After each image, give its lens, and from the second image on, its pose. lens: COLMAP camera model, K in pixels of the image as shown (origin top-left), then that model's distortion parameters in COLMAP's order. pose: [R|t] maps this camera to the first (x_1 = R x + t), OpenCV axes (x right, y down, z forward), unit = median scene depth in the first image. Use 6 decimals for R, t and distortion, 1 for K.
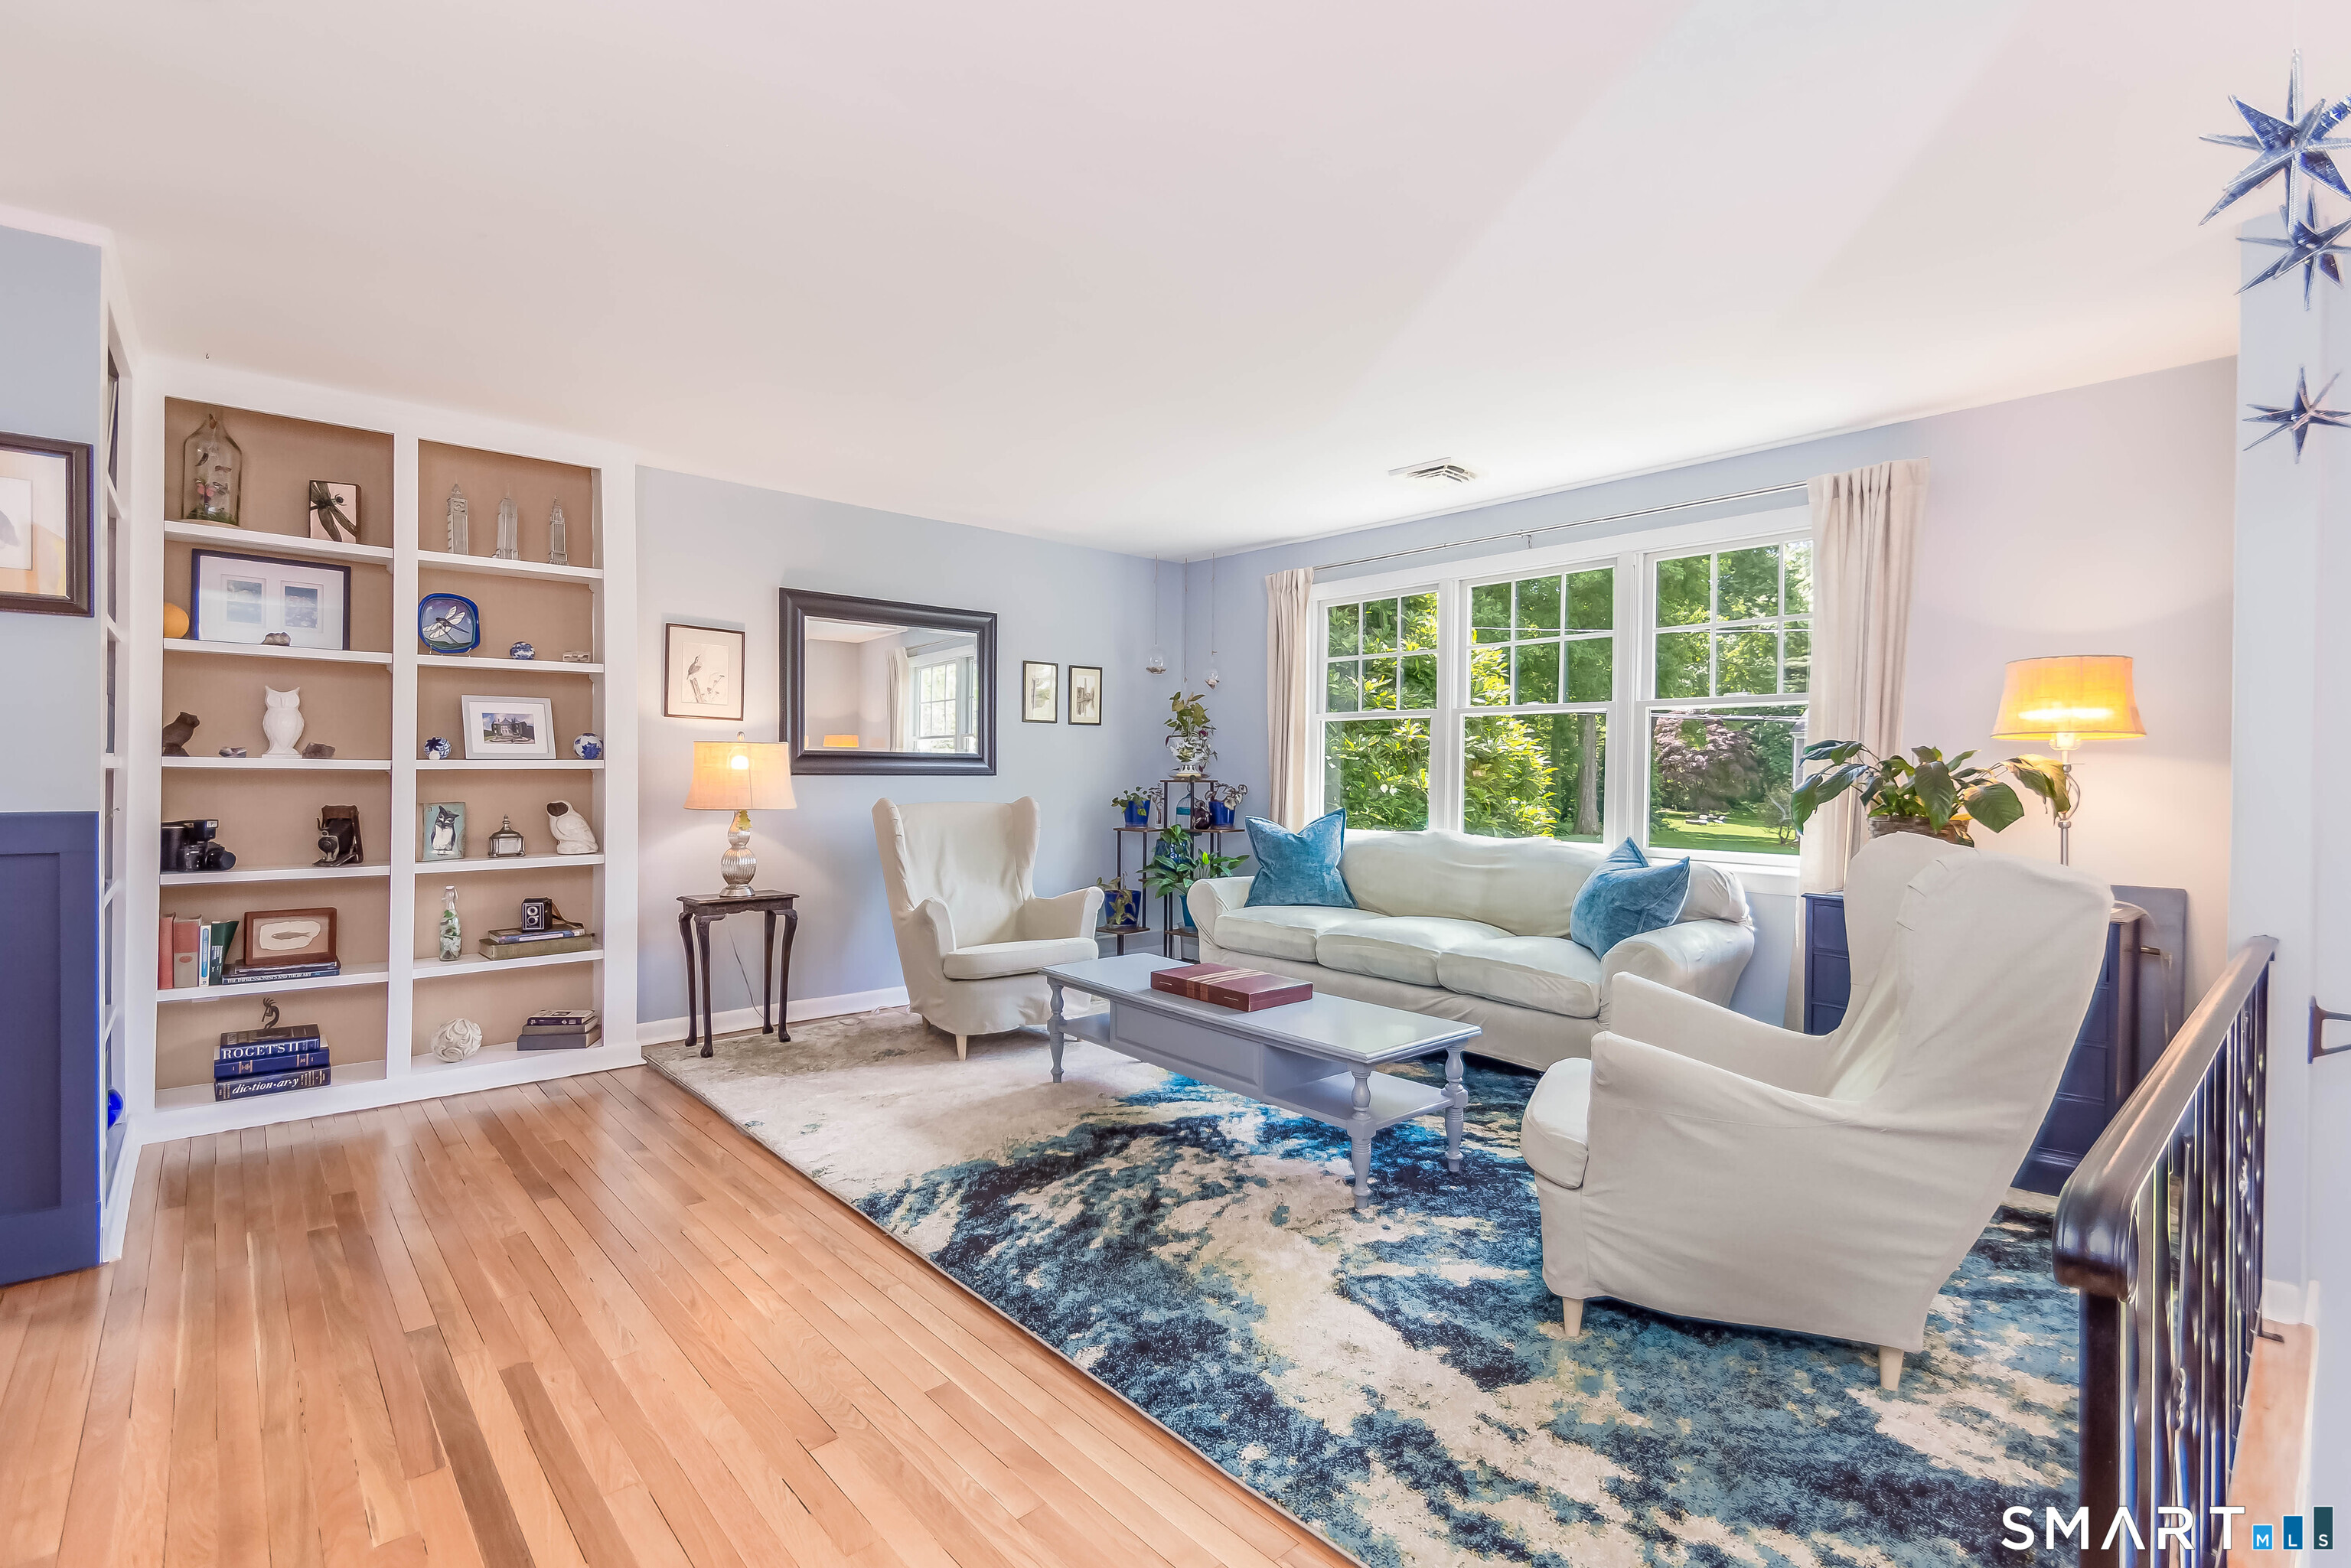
lens RADIAL K [[1044.8, 0, 1164.8], [0, 1044.8, 781.2], [0, 0, 1]] dist [0.002441, 0.000051]
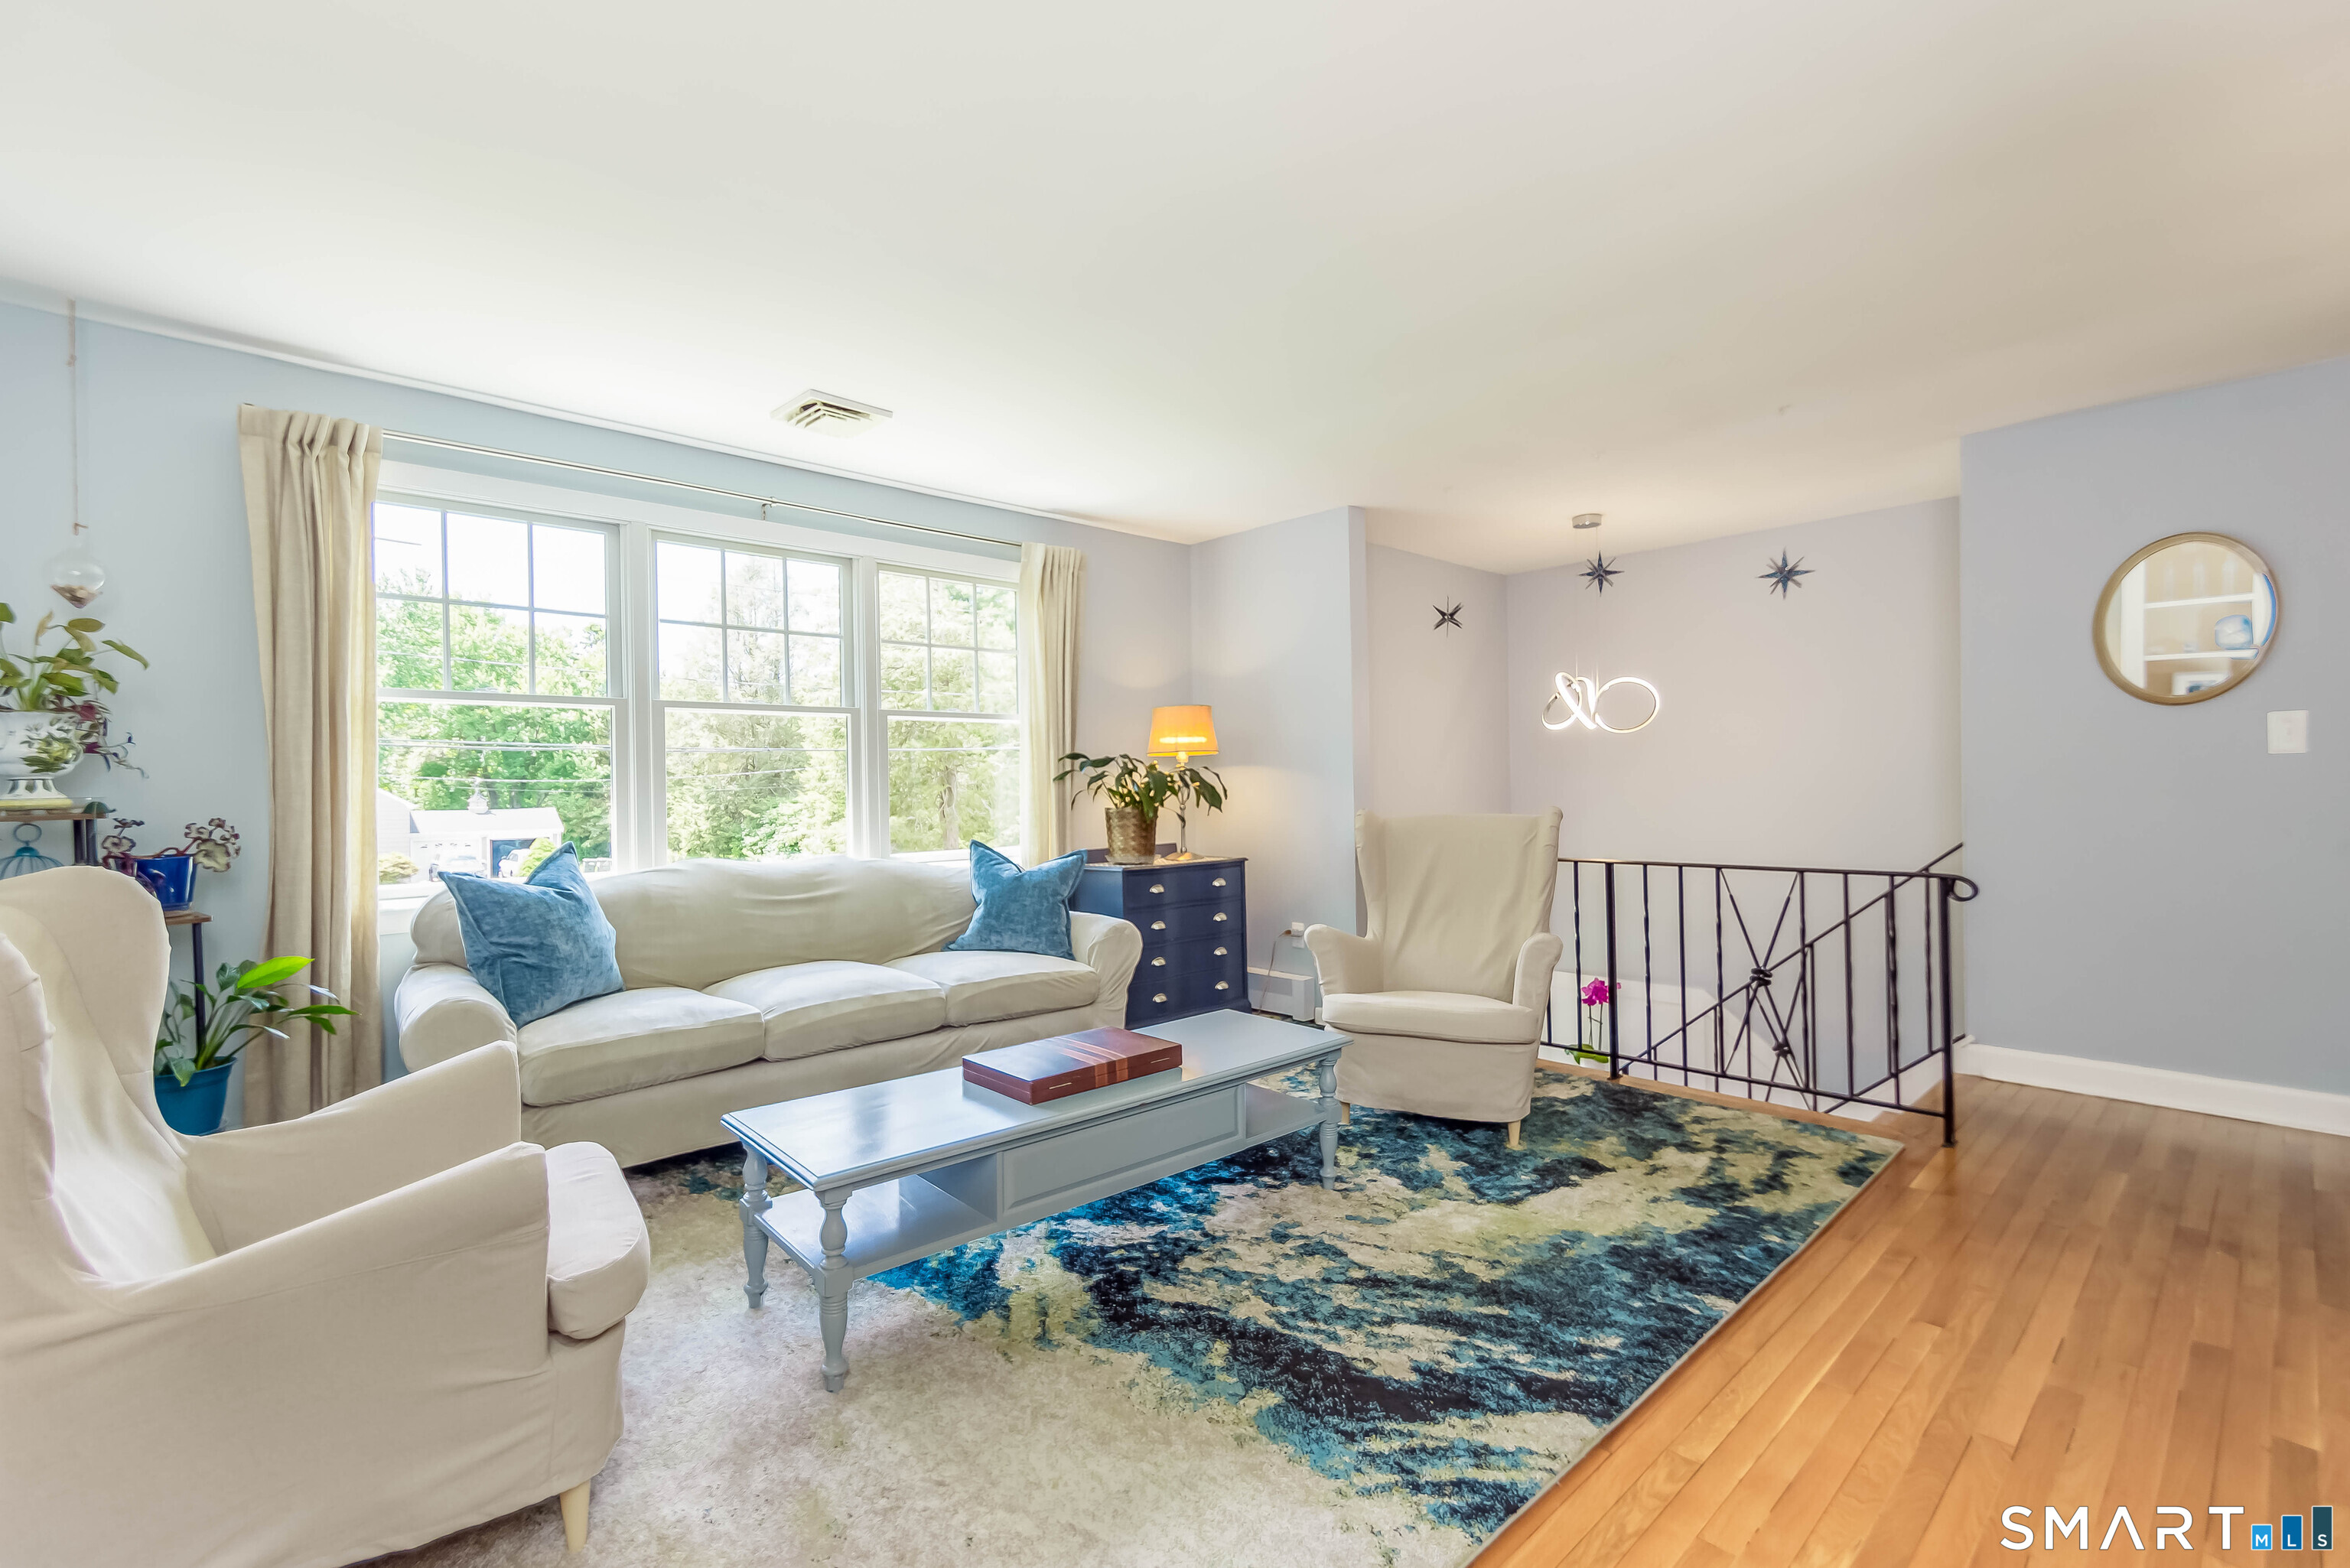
lens RADIAL K [[1044.3, 0, 1164.3], [0, 1044.3, 781.2], [0, 0, 1]] dist [0.002441, 0.000051]
pose [[-0.005261, -0.008556, 0.999950, -0.880110], [0.026205, 0.999619, 0.008691, -0.011582], [-0.999643, 0.026249, -0.005035, 1.200145]]
